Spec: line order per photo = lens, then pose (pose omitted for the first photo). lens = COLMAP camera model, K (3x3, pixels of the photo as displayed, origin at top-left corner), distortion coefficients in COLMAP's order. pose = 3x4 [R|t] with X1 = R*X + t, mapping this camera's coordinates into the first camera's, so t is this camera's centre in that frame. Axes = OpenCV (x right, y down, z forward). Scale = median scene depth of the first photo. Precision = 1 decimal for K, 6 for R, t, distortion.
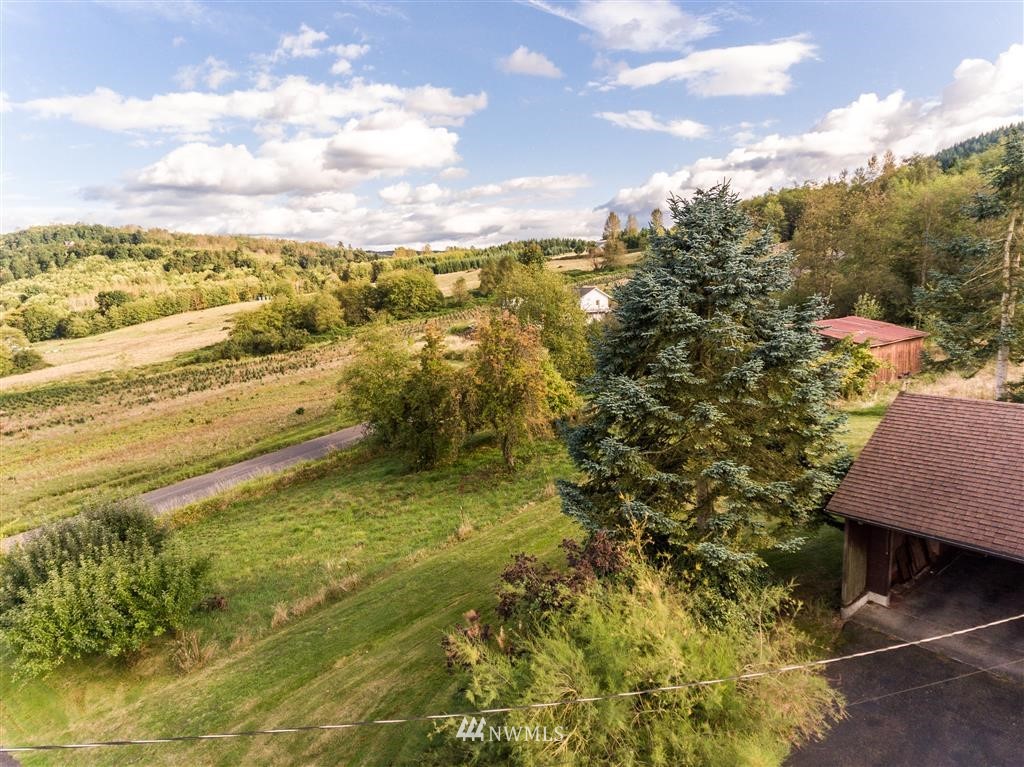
lens RADIAL K [[623.2, 0, 514.7], [0, 623.2, 372.3], [0, 0, 1]] dist [0.023488, -0.000415]
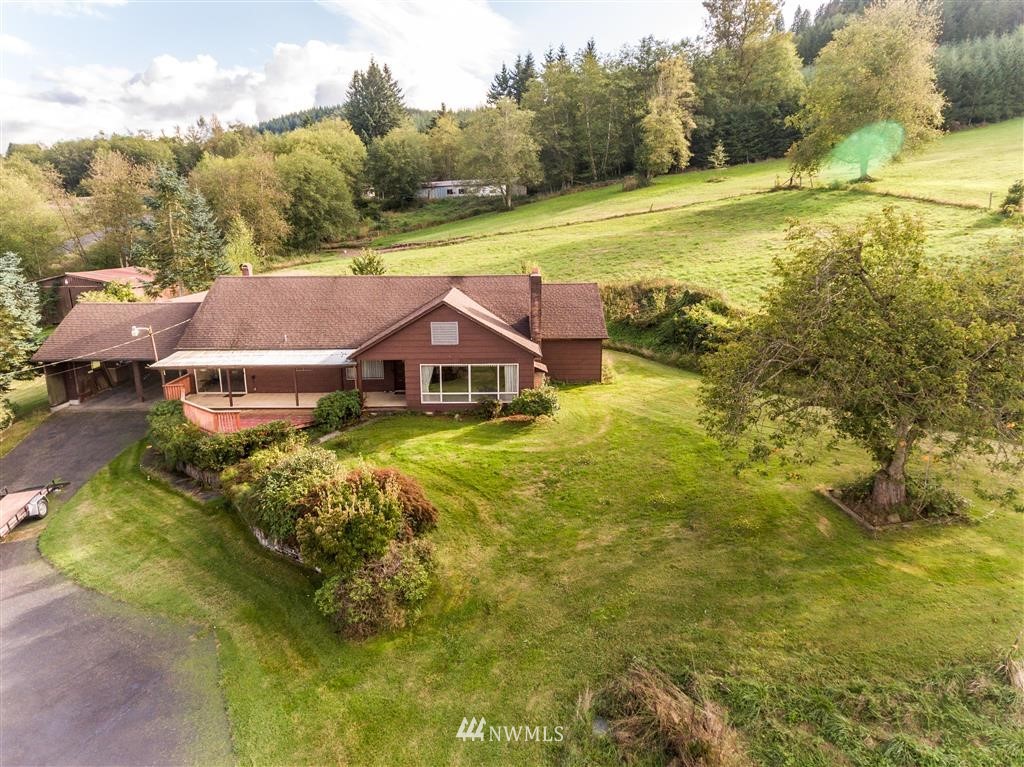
lens RADIAL K [[623.2, 0, 514.7], [0, 623.2, 372.3], [0, 0, 1]] dist [0.023488, -0.000415]
pose [[0.606524, -0.148460, 0.781082, -0.064691], [0.090379, 0.988918, 0.117783, 0.065390], [-0.789912, -0.000845, 0.613220, -0.617417]]
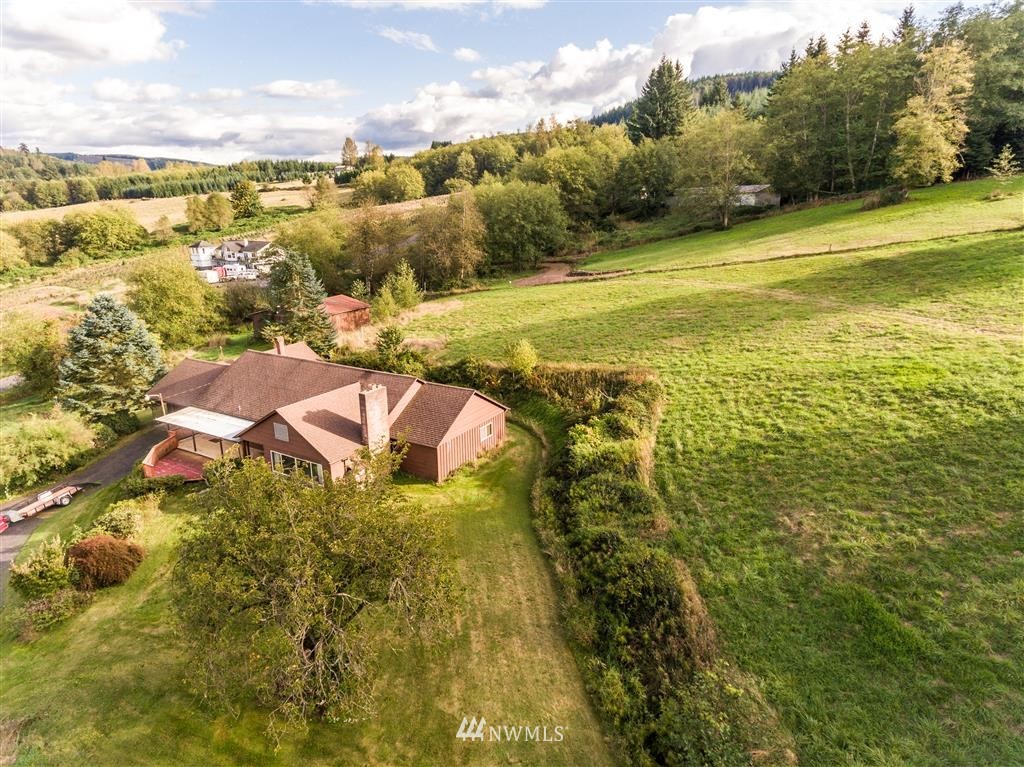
lens RADIAL K [[623.2, 0, 514.7], [0, 623.2, 372.3], [0, 0, 1]] dist [0.023488, -0.000415]
pose [[0.935062, -0.071532, 0.347193, 0.501080], [0.027484, 0.991110, 0.130178, -0.121276], [-0.353418, -0.112182, 0.928715, -1.163146]]
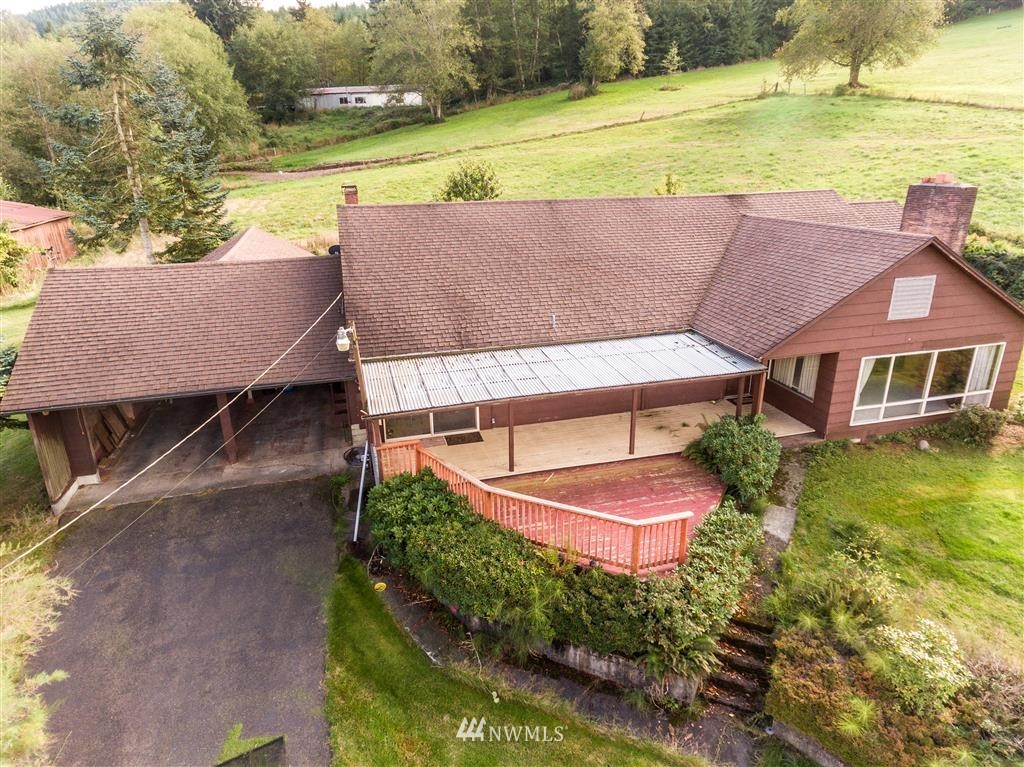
lens RADIAL K [[623.2, 0, 514.7], [0, 623.2, 372.3], [0, 0, 1]] dist [0.023488, -0.000415]
pose [[0.389654, -0.278983, 0.877689, 0.005710], [0.119935, 0.960270, 0.251987, 0.011565], [-0.913118, 0.007078, 0.407633, -0.009630]]
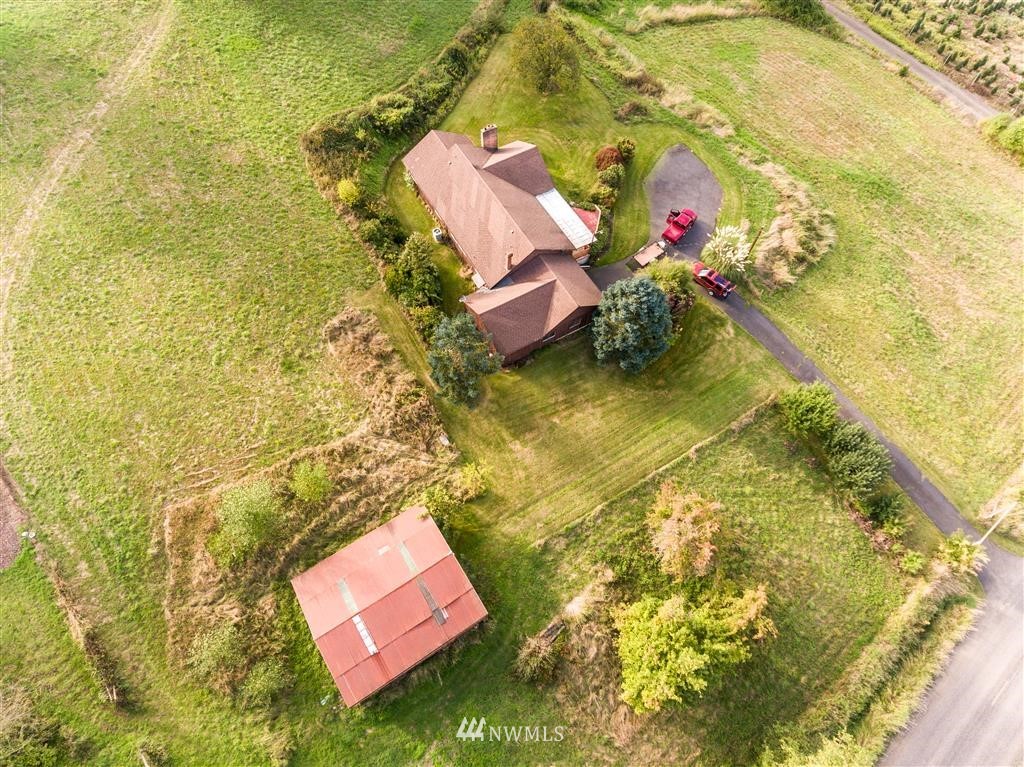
lens RADIAL K [[623.2, 0, 514.7], [0, 623.2, 372.3], [0, 0, 1]] dist [0.023488, -0.000415]
pose [[-0.987891, -0.120316, 0.097955, 0.285297], [0.046832, 0.370665, 0.927585, -1.479054], [-0.147912, 0.920941, -0.360542, 1.281371]]
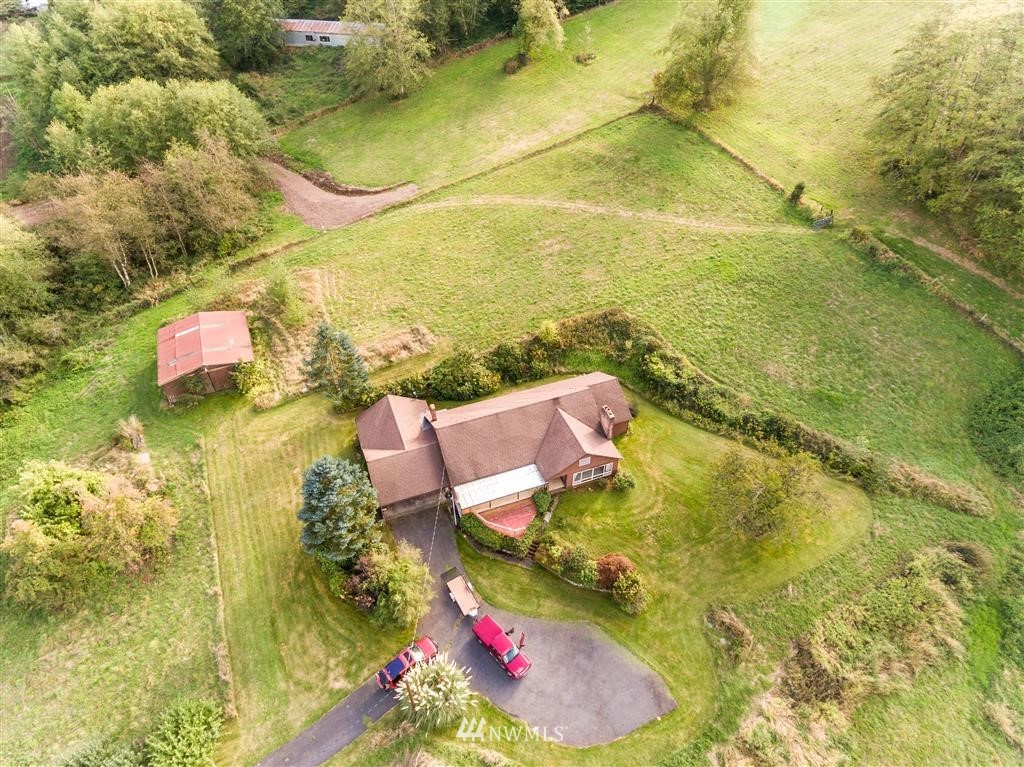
lens RADIAL K [[623.2, 0, 514.7], [0, 623.2, 372.3], [0, 0, 1]] dist [0.023488, -0.000415]
pose [[0.308377, -0.593466, 0.743439, -0.702730], [0.120337, 0.799587, 0.588371, -1.129478], [-0.943622, -0.091977, 0.317990, -0.422552]]
